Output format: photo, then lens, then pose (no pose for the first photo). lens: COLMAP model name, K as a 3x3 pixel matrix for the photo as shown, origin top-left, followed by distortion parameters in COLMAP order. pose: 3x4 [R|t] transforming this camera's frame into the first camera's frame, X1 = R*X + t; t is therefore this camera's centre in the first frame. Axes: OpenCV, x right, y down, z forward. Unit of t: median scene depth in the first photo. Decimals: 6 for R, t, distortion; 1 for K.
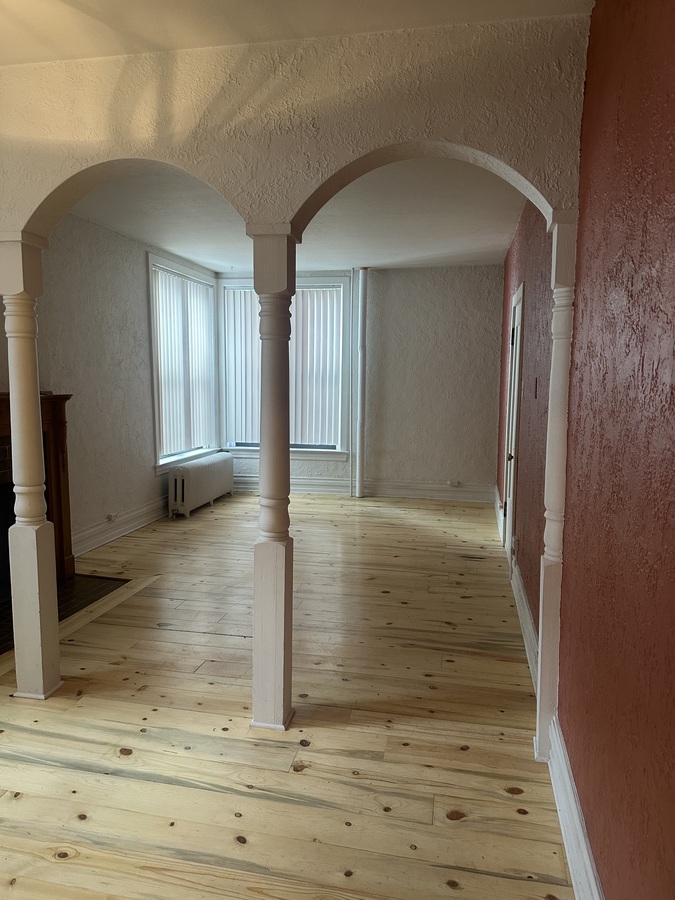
lens RADIAL K [[624.1, 0, 334.5], [0, 624.1, 447.4], [0, 0, 1]] dist [0.099175, -0.128437]
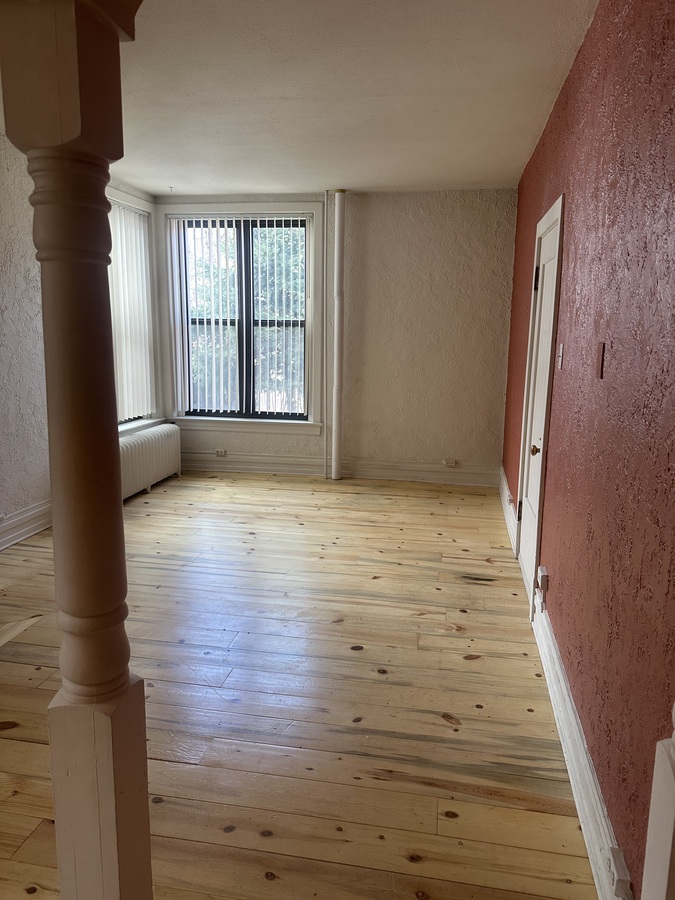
lens RADIAL K [[625.3, 0, 338.8], [0, 625.3, 439.6], [0, 0, 1]] dist [0.093790, -0.141090]
pose [[0.999798, 0.001490, 0.020040, 0.039293], [-0.002806, 0.997827, 0.065825, -0.038021], [-0.019898, -0.065868, 0.997630, 0.263346]]
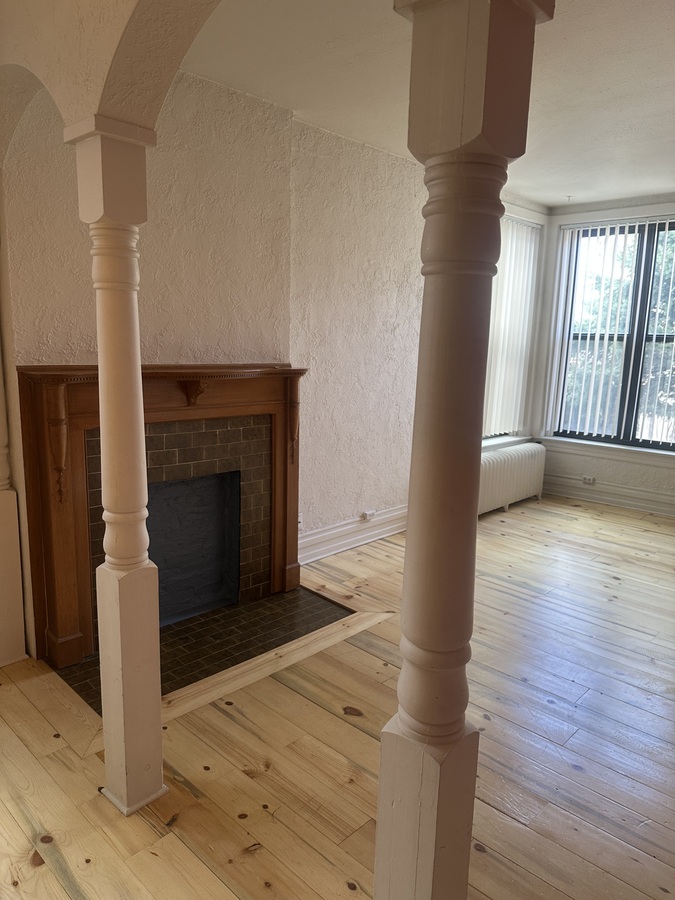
lens RADIAL K [[624.1, 0, 334.5], [0, 624.1, 447.4], [0, 0, 1]] dist [0.099175, -0.128437]
pose [[0.847313, 0.107414, -0.520119, 0.030095], [-0.077858, 0.993876, 0.078417, -0.041981], [0.525356, -0.025949, 0.850487, 0.292612]]
